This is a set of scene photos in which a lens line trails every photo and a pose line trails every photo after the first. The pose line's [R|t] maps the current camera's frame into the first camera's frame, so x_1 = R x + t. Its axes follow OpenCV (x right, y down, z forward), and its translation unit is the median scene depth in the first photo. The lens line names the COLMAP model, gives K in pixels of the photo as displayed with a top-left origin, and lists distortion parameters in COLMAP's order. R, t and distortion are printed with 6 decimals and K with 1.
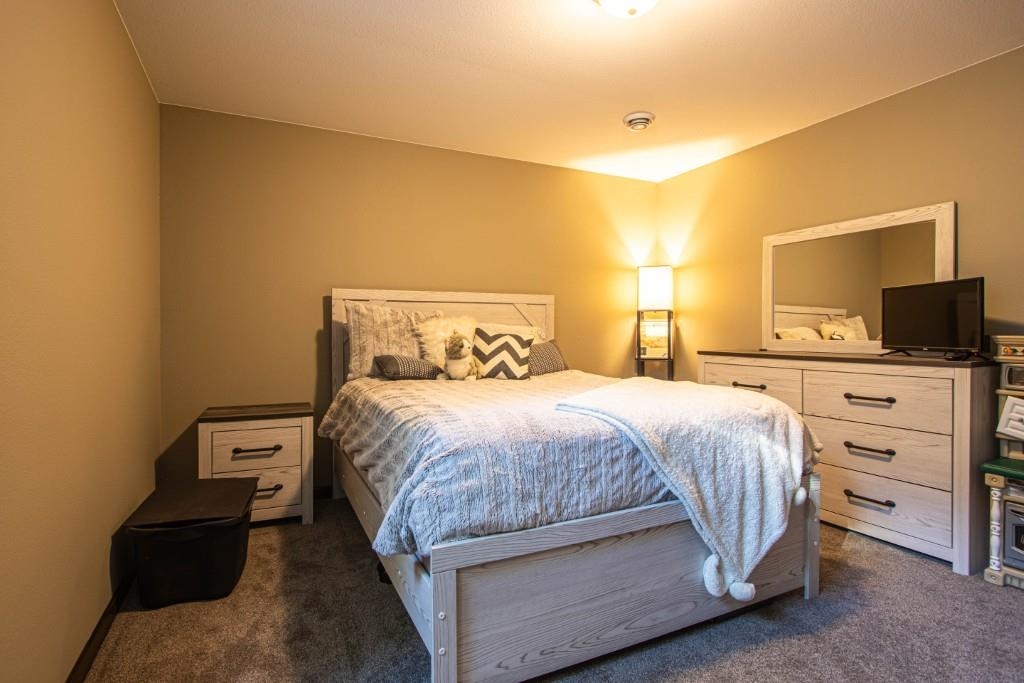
lens RADIAL K [[504.2, 0, 514.0], [0, 504.2, 333.5], [0, 0, 1]] dist [-0.013494, 0.000689]
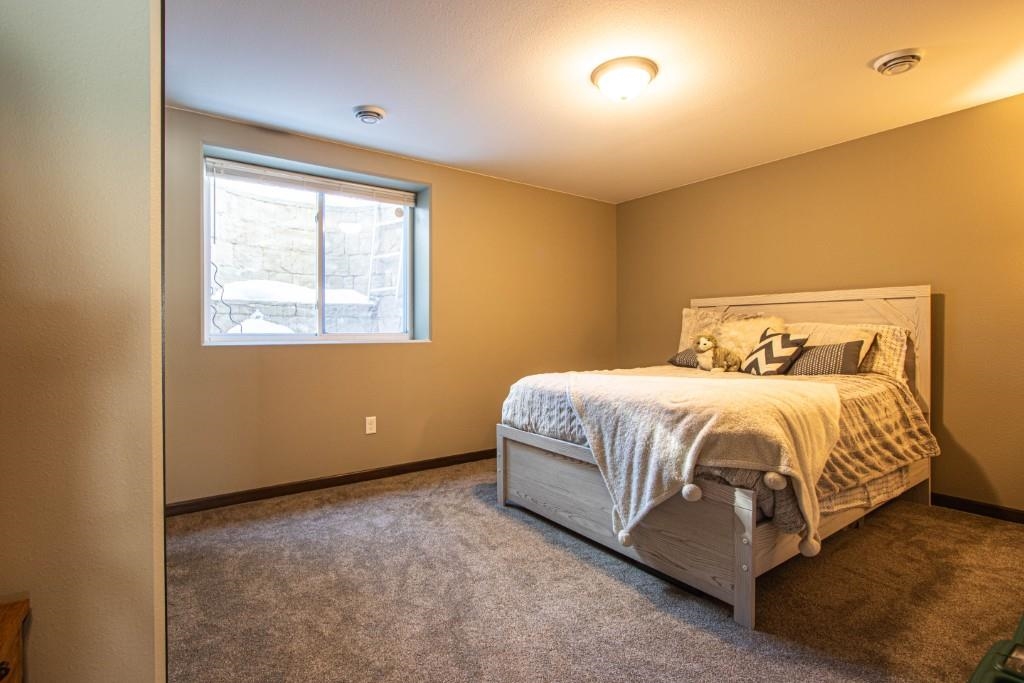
lens RADIAL K [[504.2, 0, 514.0], [0, 504.2, 333.5], [0, 0, 1]] dist [-0.013494, 0.000689]
pose [[0.169932, -0.000150, -0.985456, 1.742534], [0.000828, 1.000000, -0.000010, -0.000108], [0.985455, -0.000814, 0.169932, 0.539008]]
